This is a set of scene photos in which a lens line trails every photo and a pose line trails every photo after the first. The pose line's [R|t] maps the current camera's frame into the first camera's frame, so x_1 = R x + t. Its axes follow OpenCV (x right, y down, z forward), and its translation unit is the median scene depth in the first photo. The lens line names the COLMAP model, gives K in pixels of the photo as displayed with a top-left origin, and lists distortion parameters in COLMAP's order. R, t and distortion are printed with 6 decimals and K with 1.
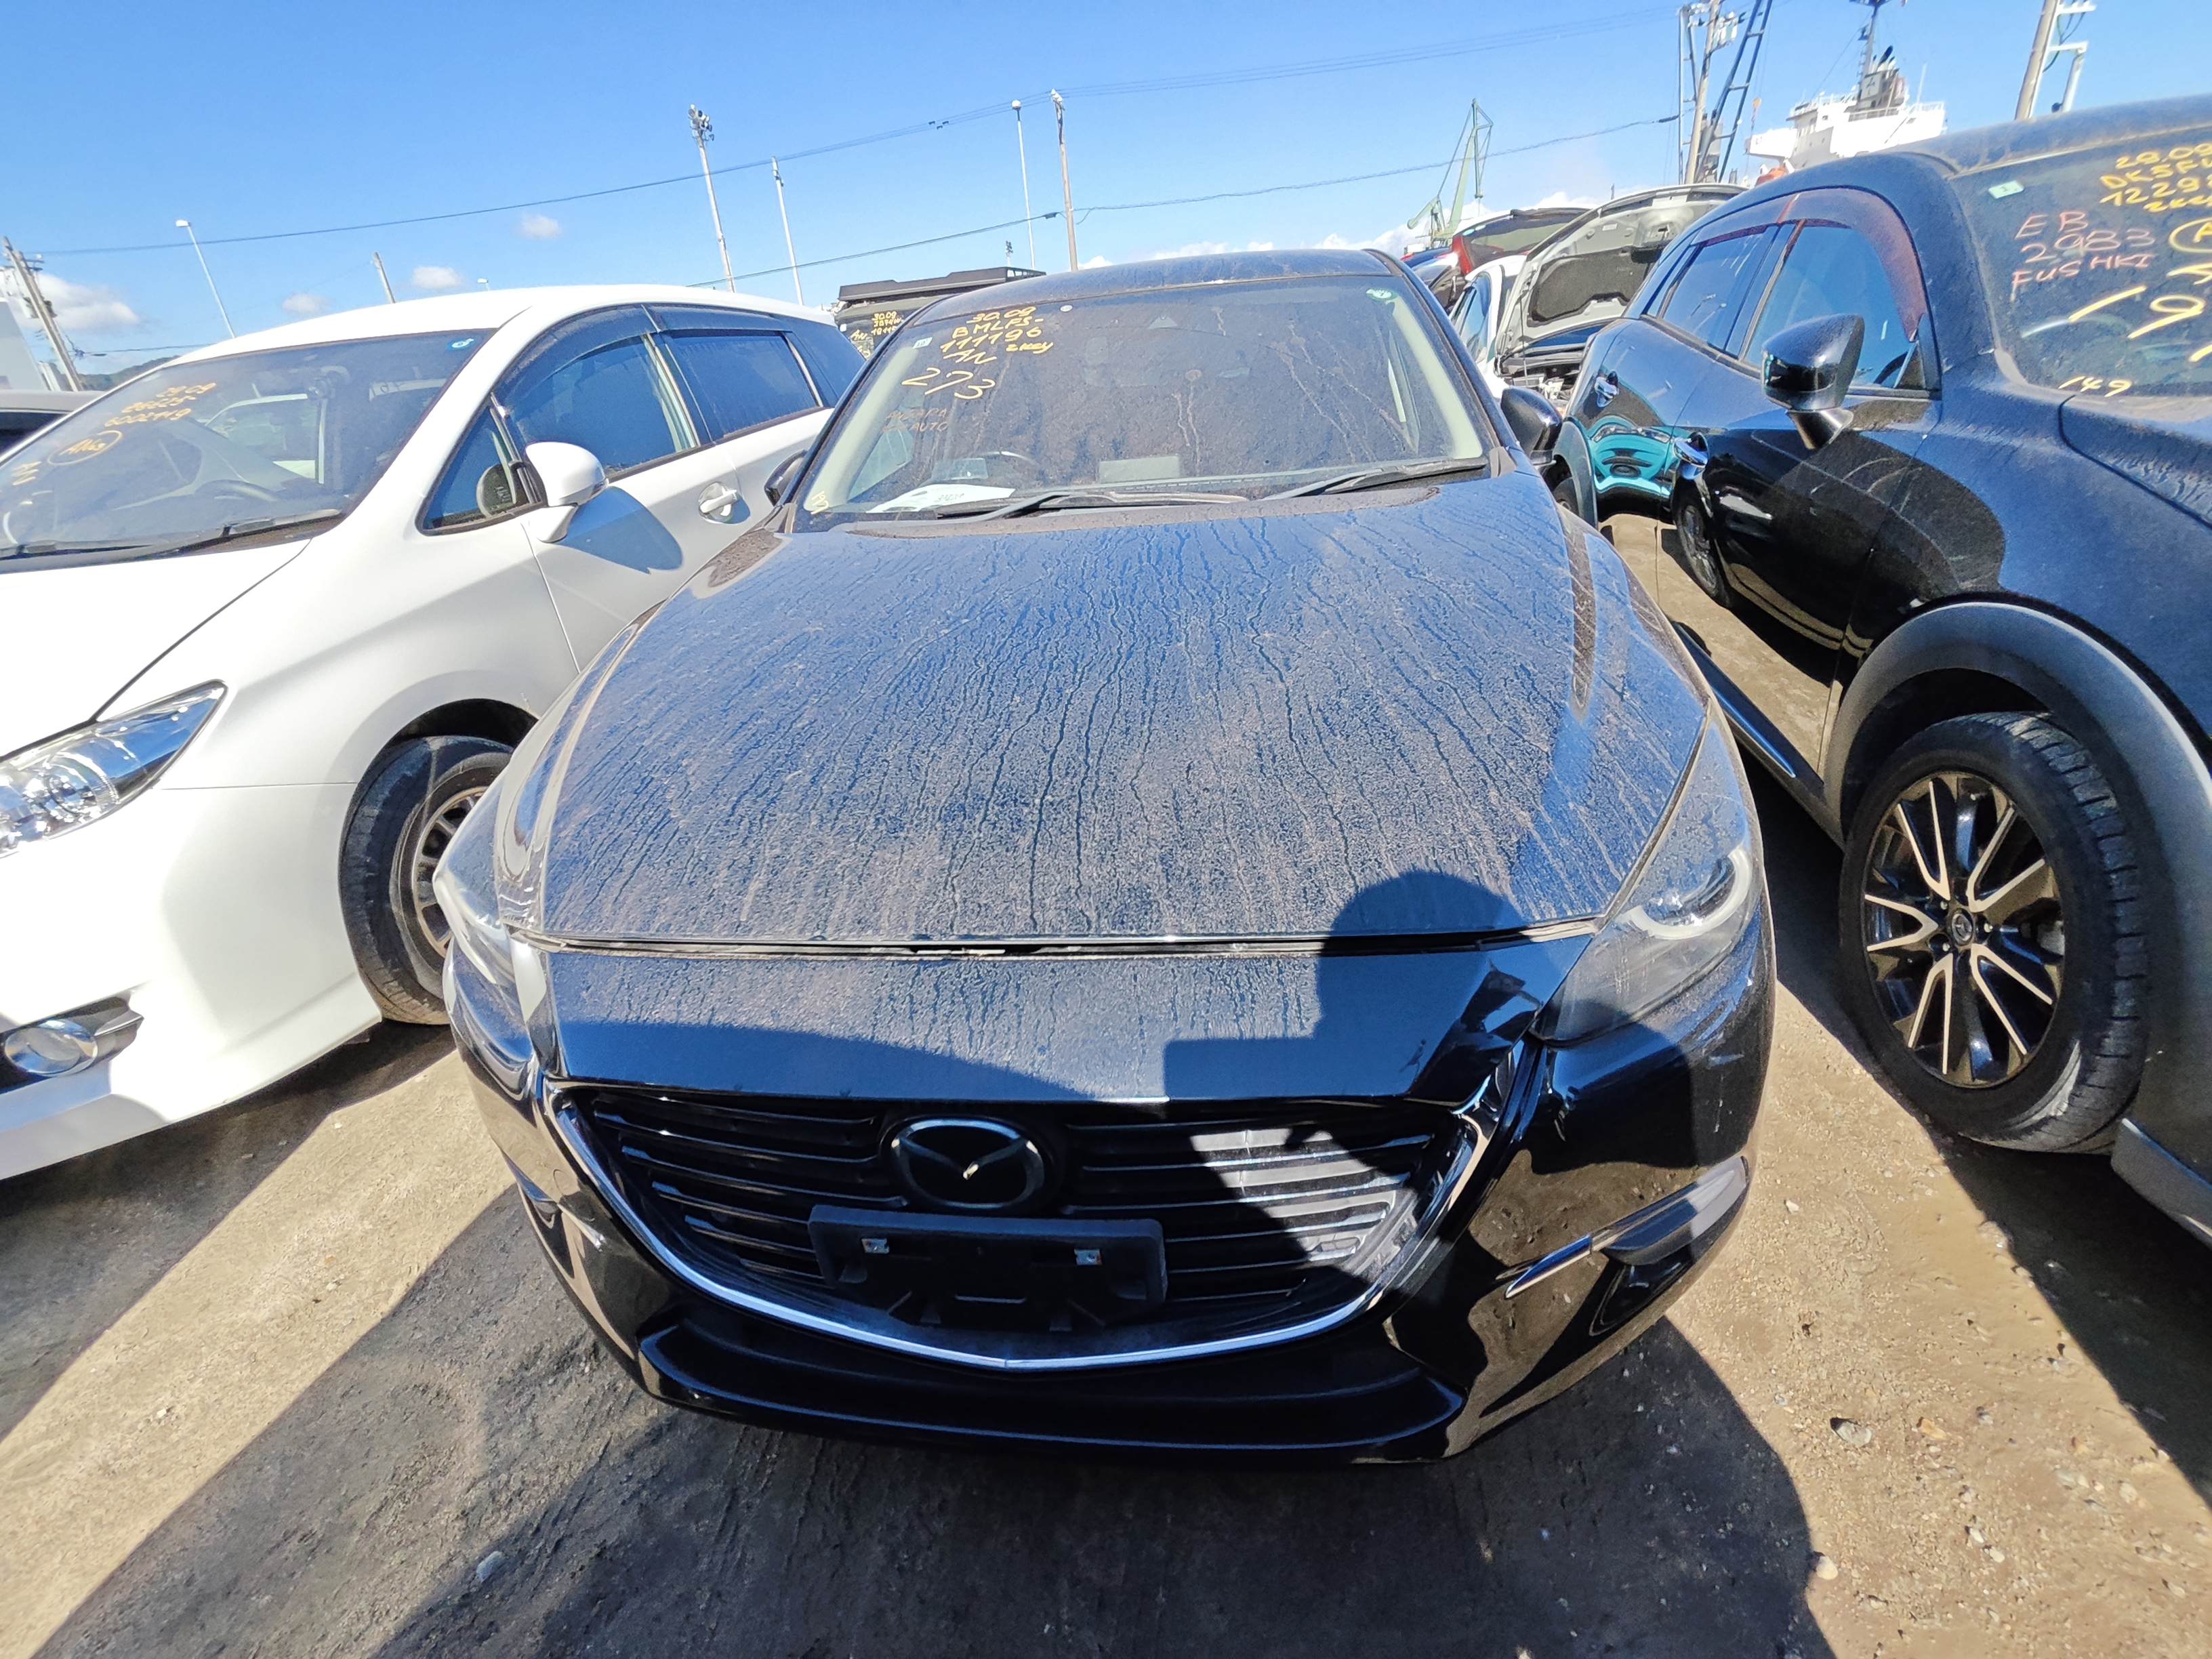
lens RADIAL K [[1035.1, 0, 1106.0], [0, 1035.1, 829.5], [0, 0, 1]] dist [0.002390, -0.000133]
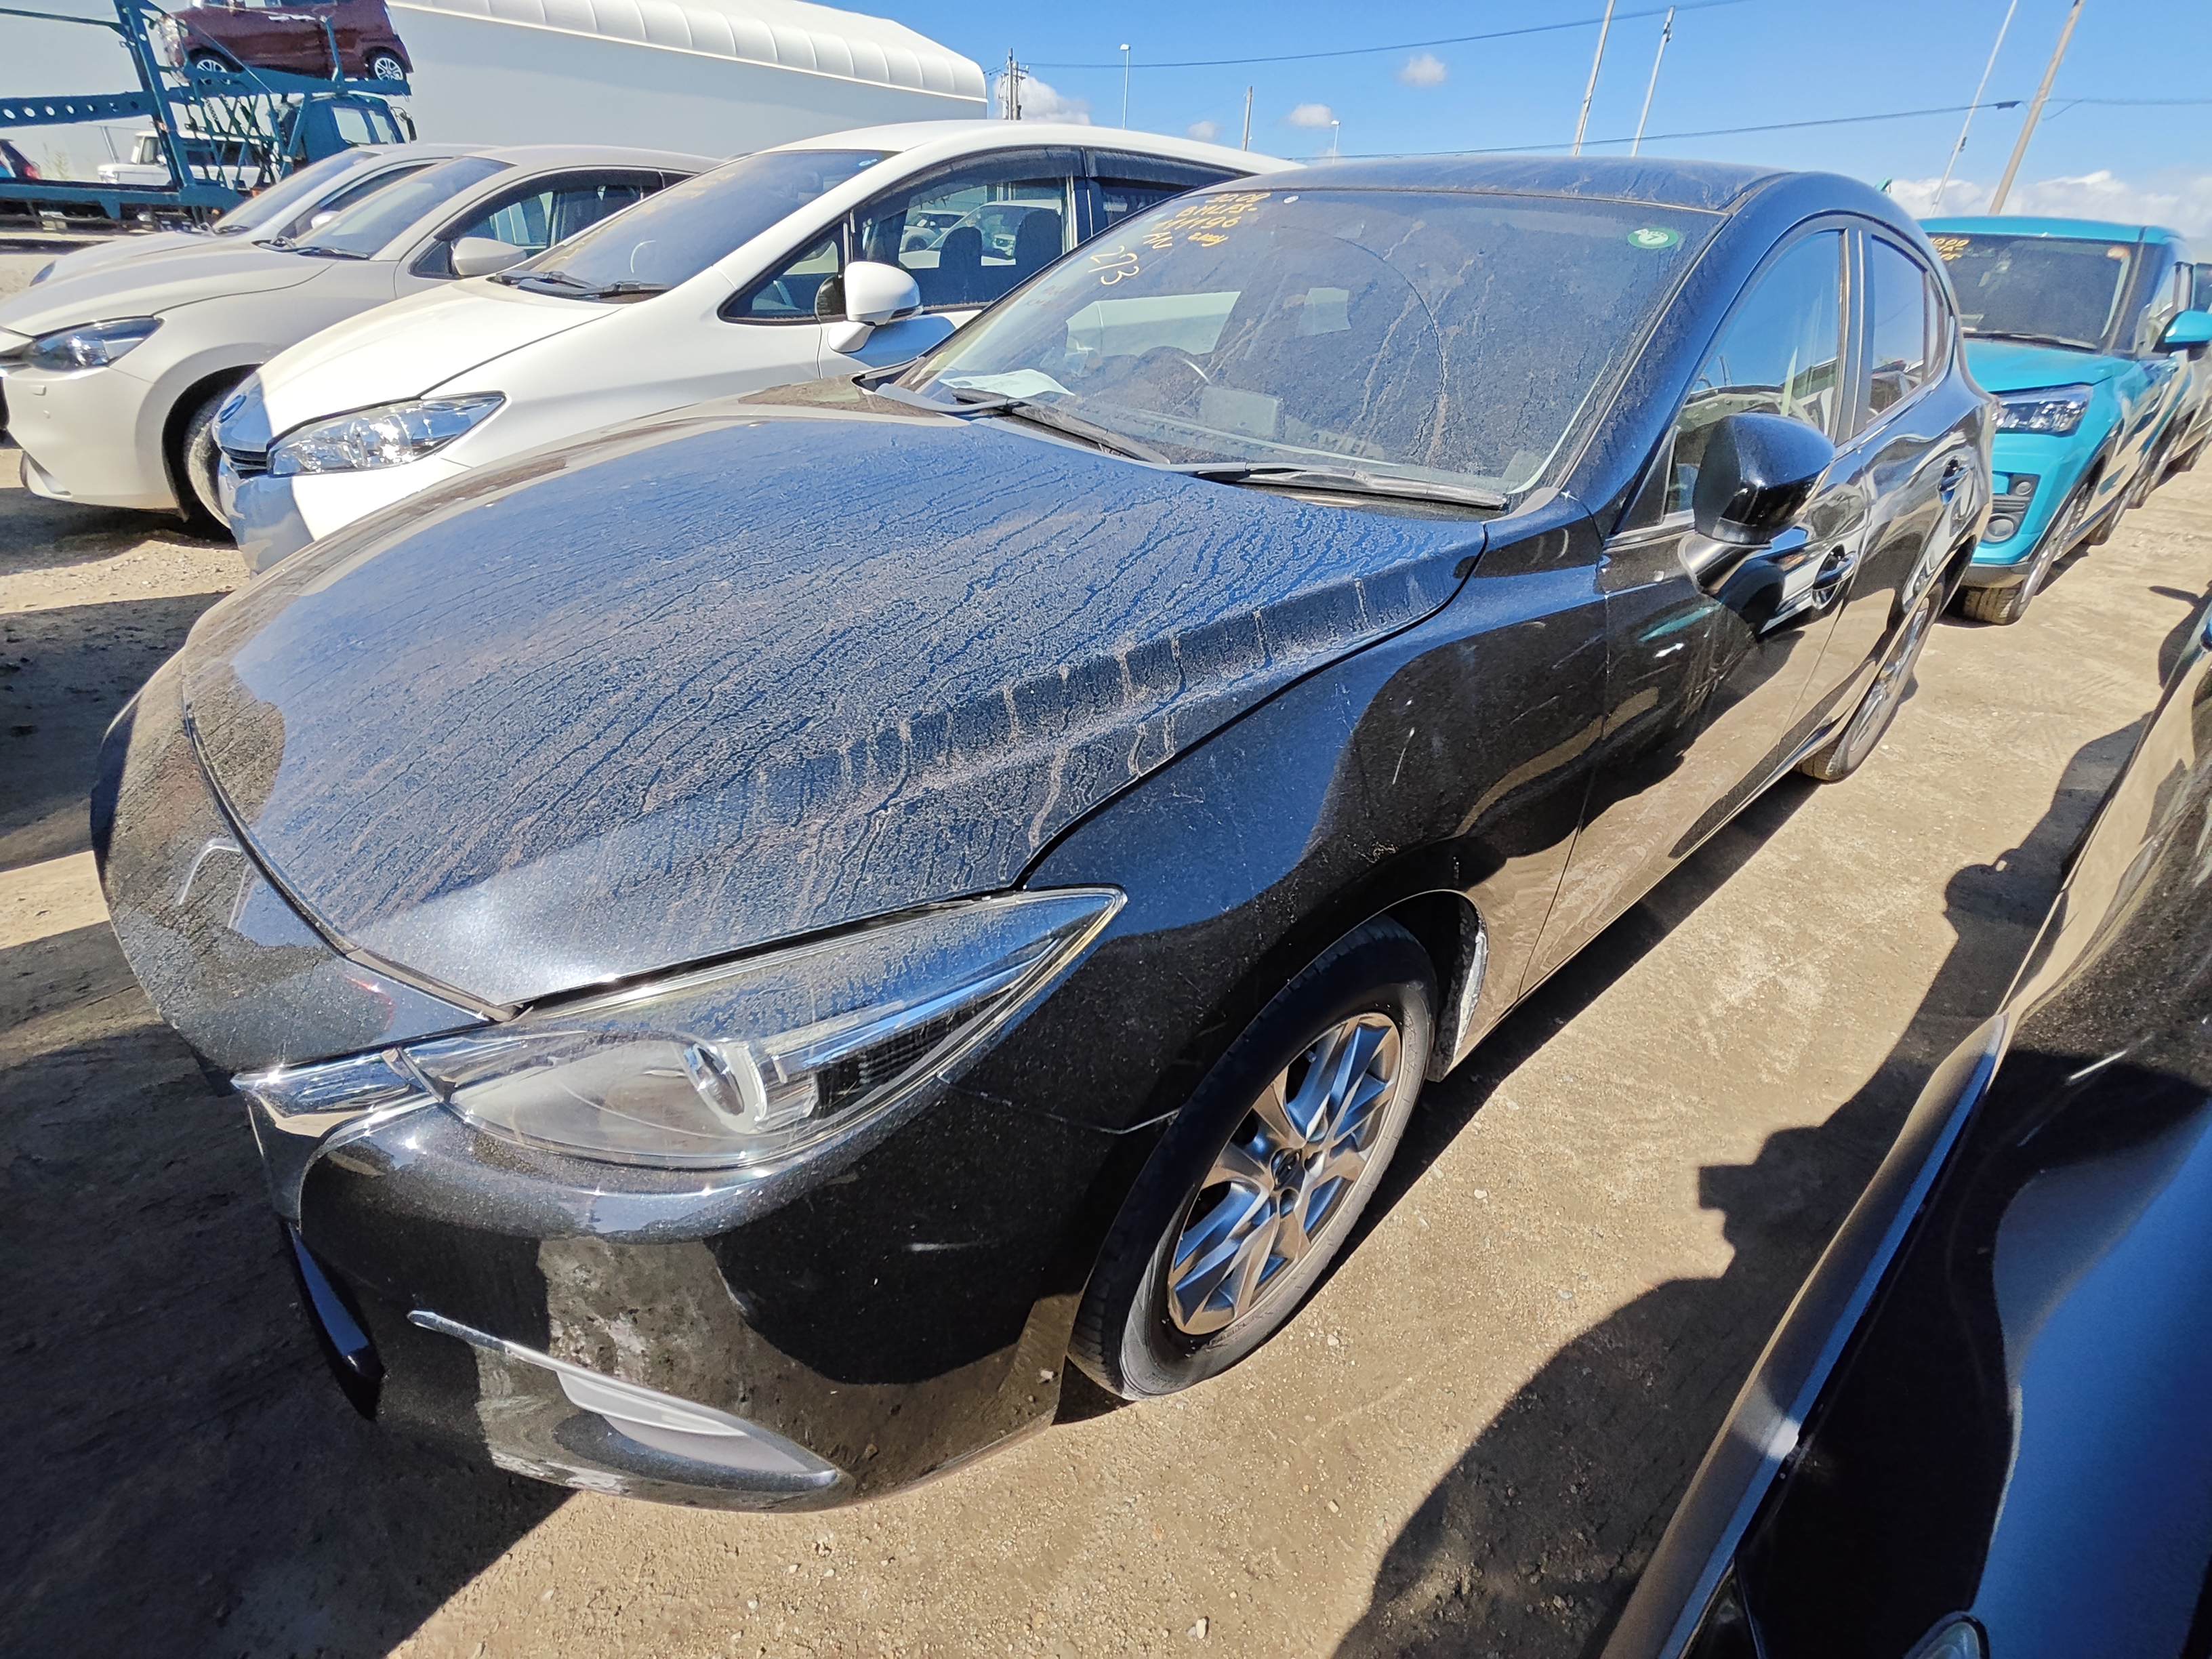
lens RADIAL K [[1035.1, 0, 1106.0], [0, 1035.1, 829.5], [0, 0, 1]] dist [0.002390, -0.000133]
pose [[0.745174, 0.437714, -0.503113, 0.798758], [-0.386240, 0.898301, 0.209461, -0.266718], [0.543631, 0.038238, 0.838453, 0.390032]]
